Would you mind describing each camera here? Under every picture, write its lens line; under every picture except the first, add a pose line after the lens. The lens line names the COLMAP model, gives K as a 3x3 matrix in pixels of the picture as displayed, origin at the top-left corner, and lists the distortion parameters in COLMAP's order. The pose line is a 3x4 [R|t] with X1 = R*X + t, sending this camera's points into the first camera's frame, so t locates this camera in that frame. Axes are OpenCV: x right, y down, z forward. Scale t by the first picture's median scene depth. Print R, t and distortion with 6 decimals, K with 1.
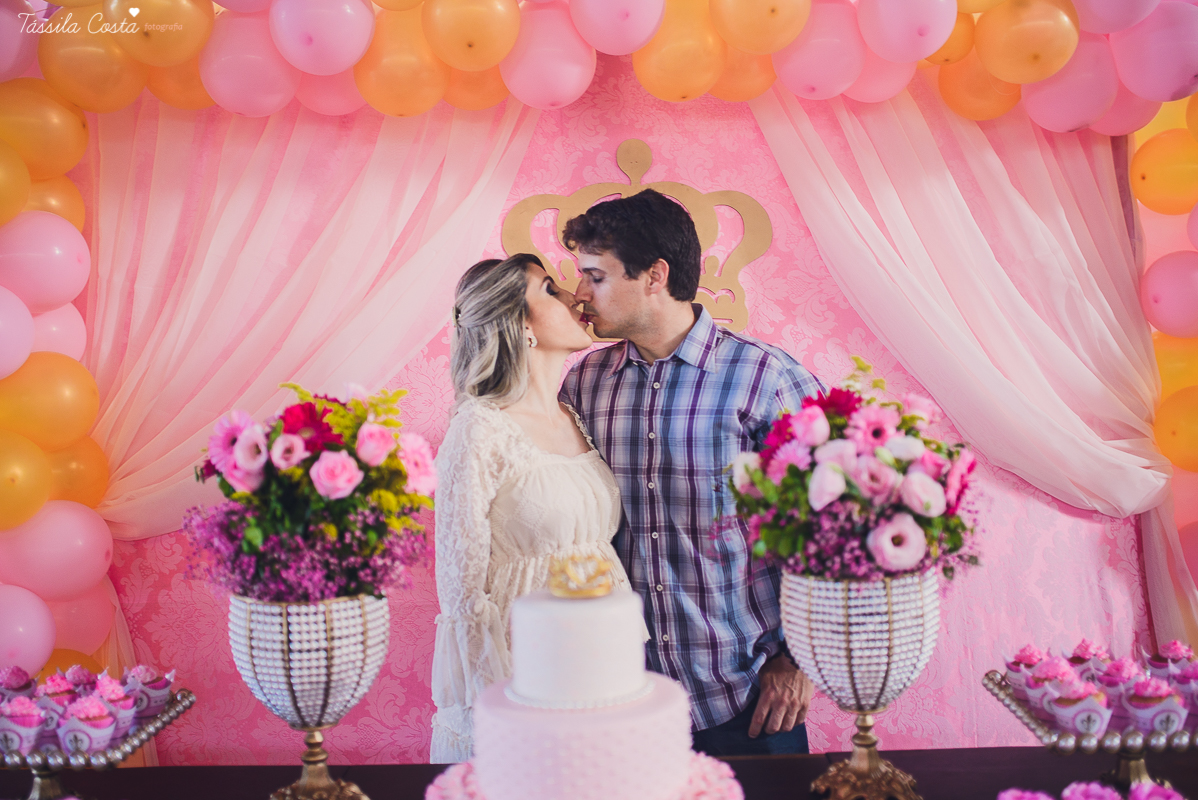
lens RADIAL K [[1169.9, 0, 600.0], [0, 1169.9, 456.7], [0, 0, 1]] dist [0.002629, 0.001026]
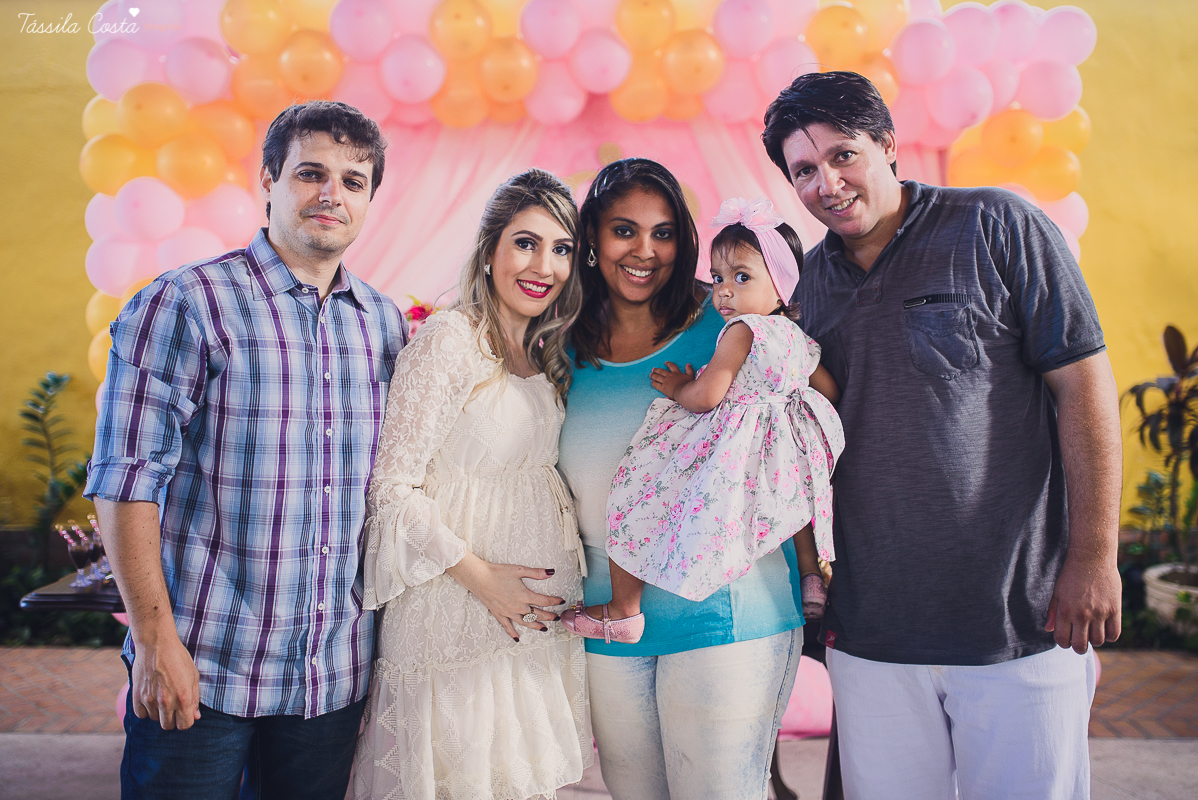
lens RADIAL K [[1237.3, 0, 606.3], [0, 1237.3, 387.9], [0, 0, 1]] dist [-0.006335, 0.023220]
pose [[0.999599, 0.026067, 0.011057, 0.023376], [-0.025912, 0.999566, -0.013998, 0.107183], [-0.011417, 0.013706, 0.999841, -0.974398]]
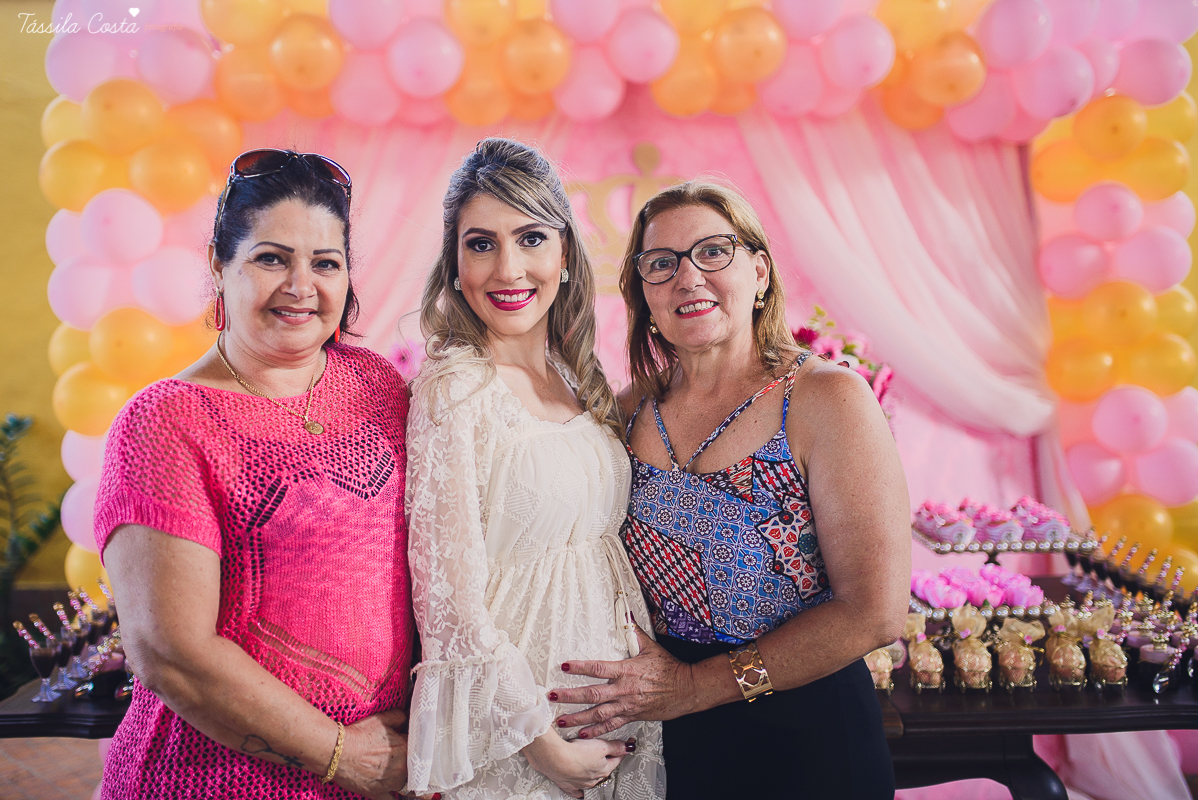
lens RADIAL K [[1240.0, 0, 558.9], [0, 1240.0, 397.7], [0, 0, 1]] dist [-0.005680, 0.038587]
pose [[0.999964, 0.007881, 0.003095, -0.121084], [-0.007797, 0.999625, -0.026259, 0.081133], [-0.003301, 0.026234, 0.999650, -0.623737]]
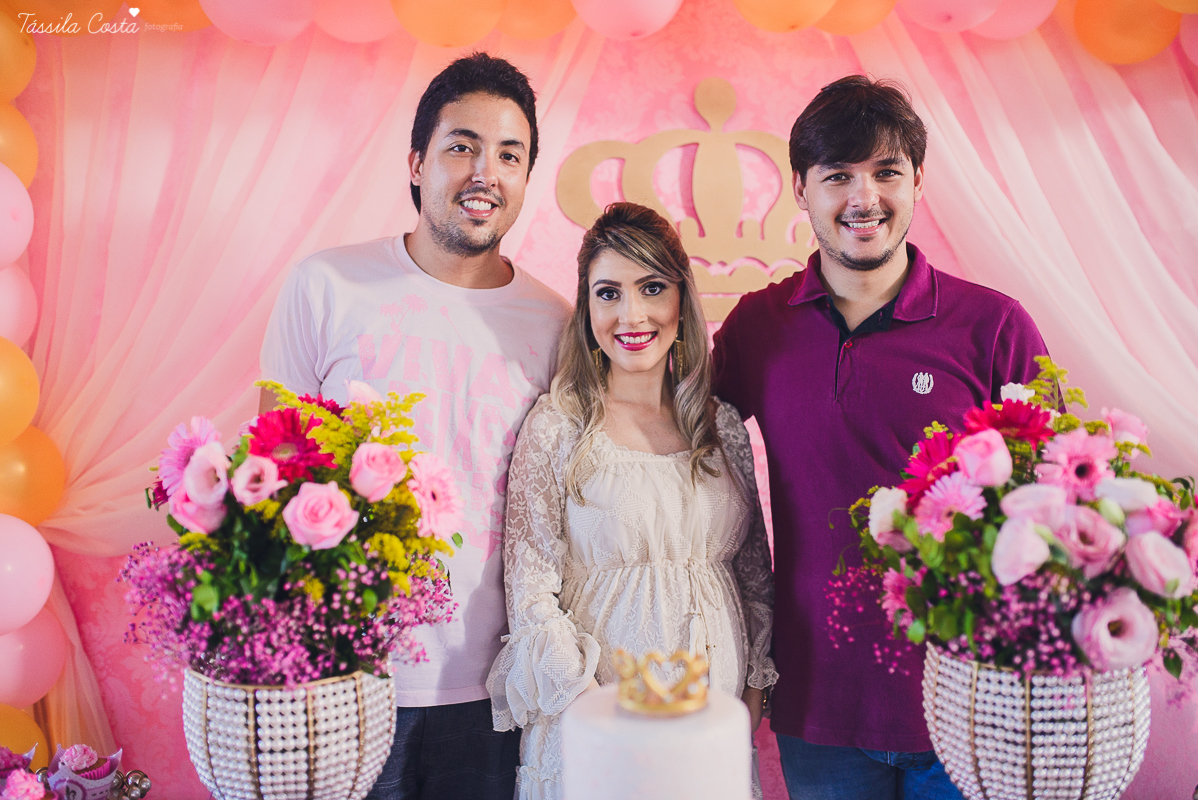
lens RADIAL K [[1165.8, 0, 603.6], [0, 1165.8, 435.5], [0, 0, 1]] dist [-0.007263, 0.002050]
pose [[0.999092, 0.016945, -0.039087, -0.023714], [-0.016495, 0.999794, 0.011792, -0.043114], [0.039278, -0.011136, 0.999166, 0.281845]]
